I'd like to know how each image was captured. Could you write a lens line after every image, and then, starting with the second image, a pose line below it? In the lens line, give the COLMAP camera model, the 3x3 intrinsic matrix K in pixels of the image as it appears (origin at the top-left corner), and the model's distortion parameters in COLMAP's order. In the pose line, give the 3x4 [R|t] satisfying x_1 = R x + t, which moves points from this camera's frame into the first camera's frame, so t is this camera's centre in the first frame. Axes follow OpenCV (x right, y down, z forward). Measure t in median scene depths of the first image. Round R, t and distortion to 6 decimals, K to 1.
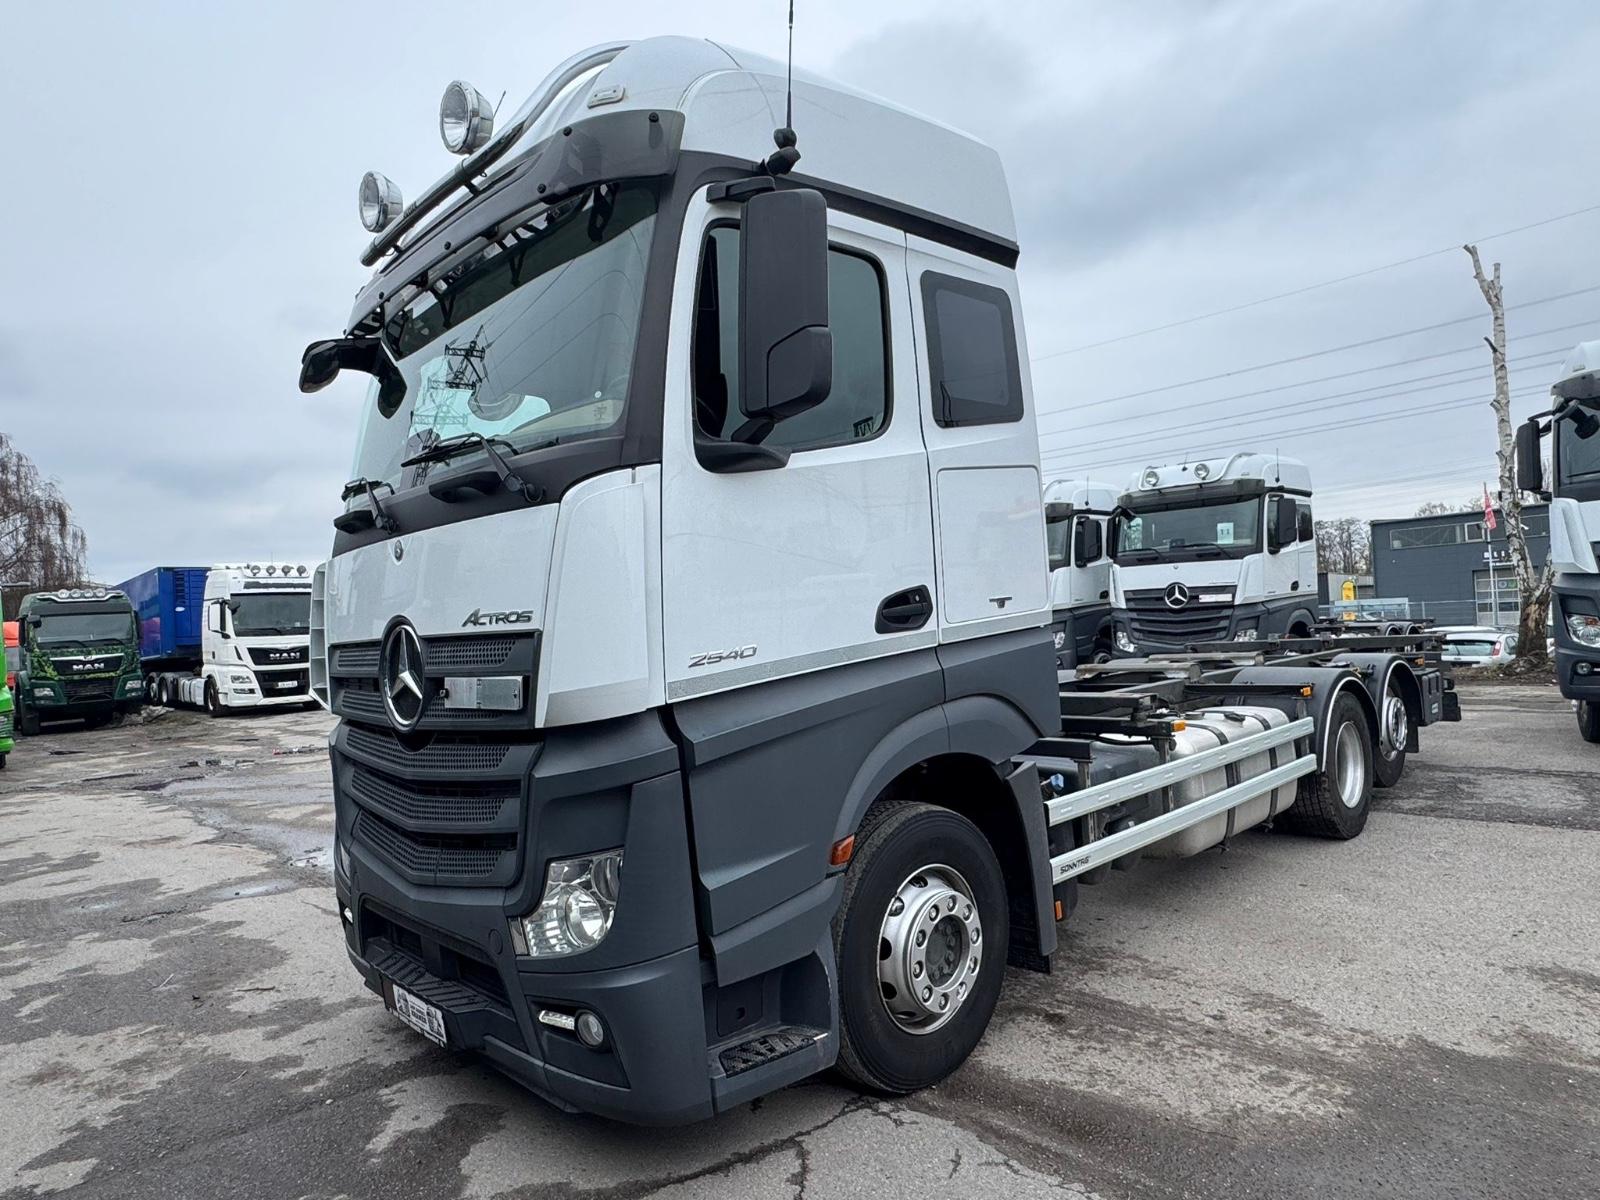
lens RADIAL K [[1013.8, 0, 790.3], [0, 1013.8, 602.1], [0, 0, 1]] dist [-0.035554, 0.003665]
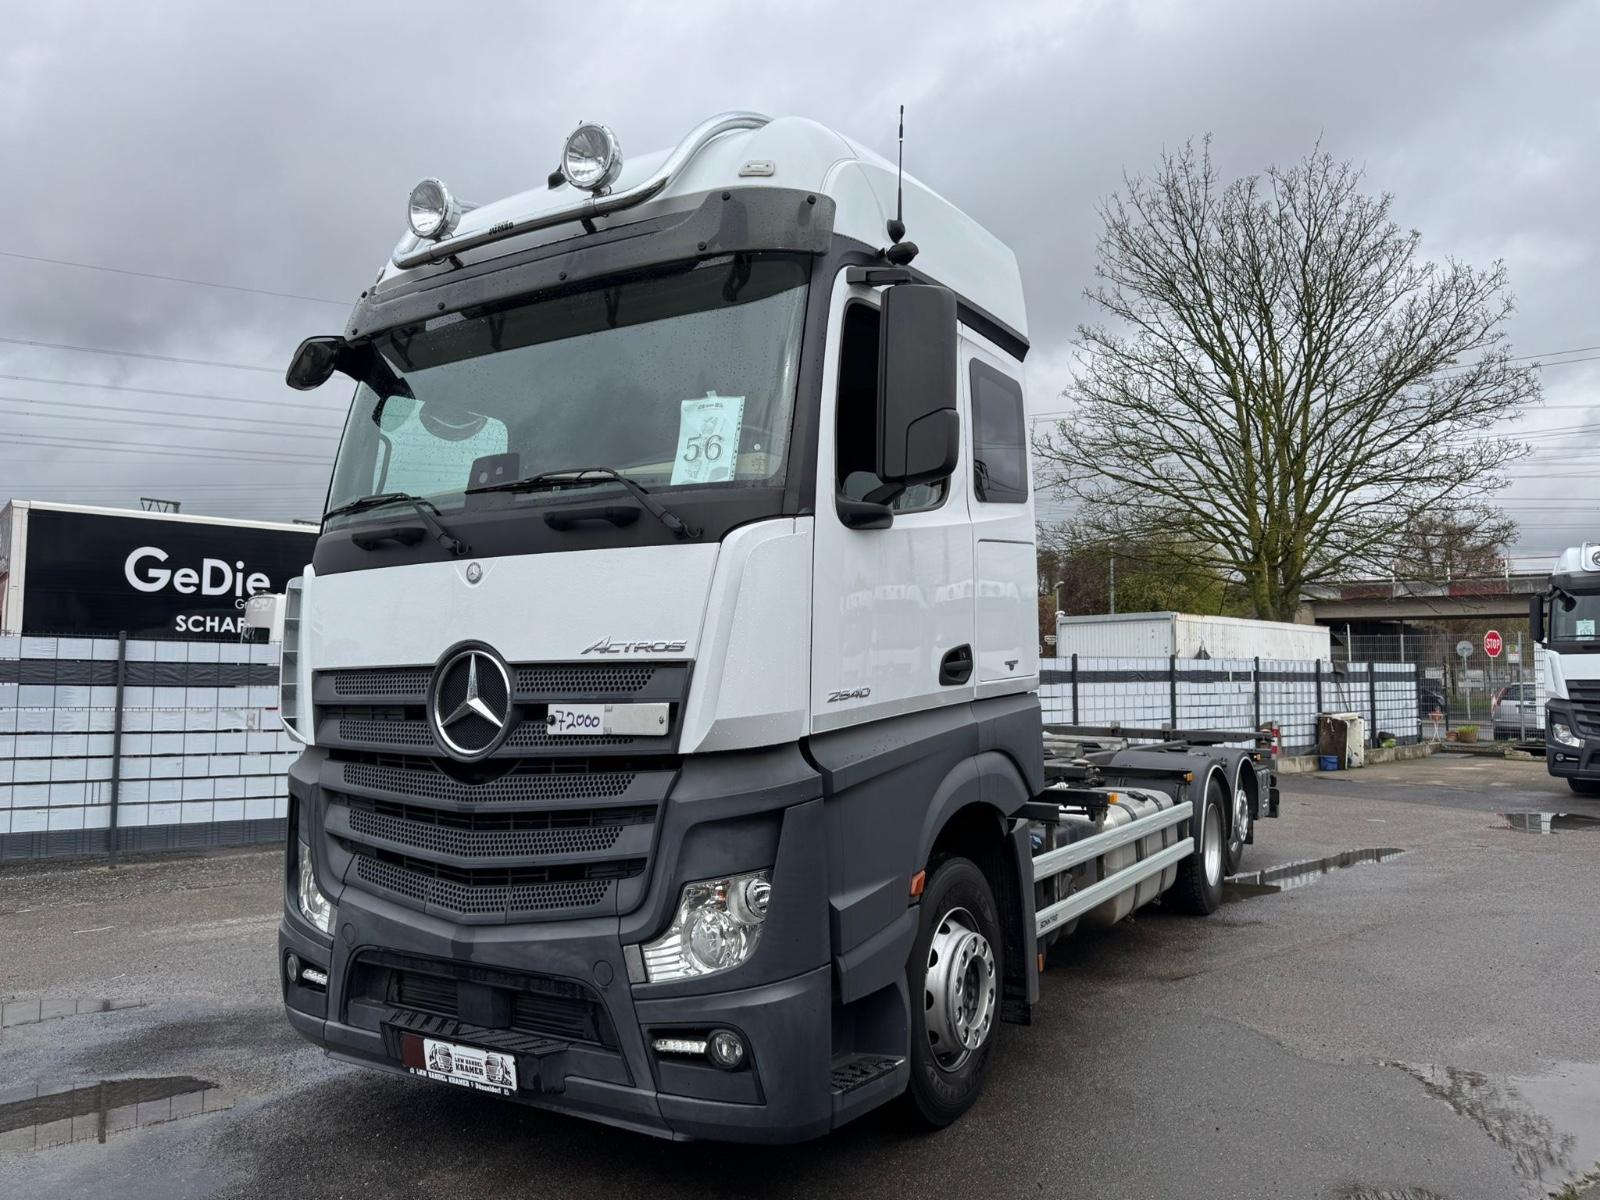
lens RADIAL K [[1198.2, 0, 794.7], [0, 1198.2, 591.2], [0, 0, 1]] dist [0.051380, -0.011510]
pose [[0.961301, 0.077047, 0.264506, -0.400853], [-0.056477, 0.994820, -0.084522, 0.046368], [-0.269648, 0.066313, 0.960673, -0.196220]]
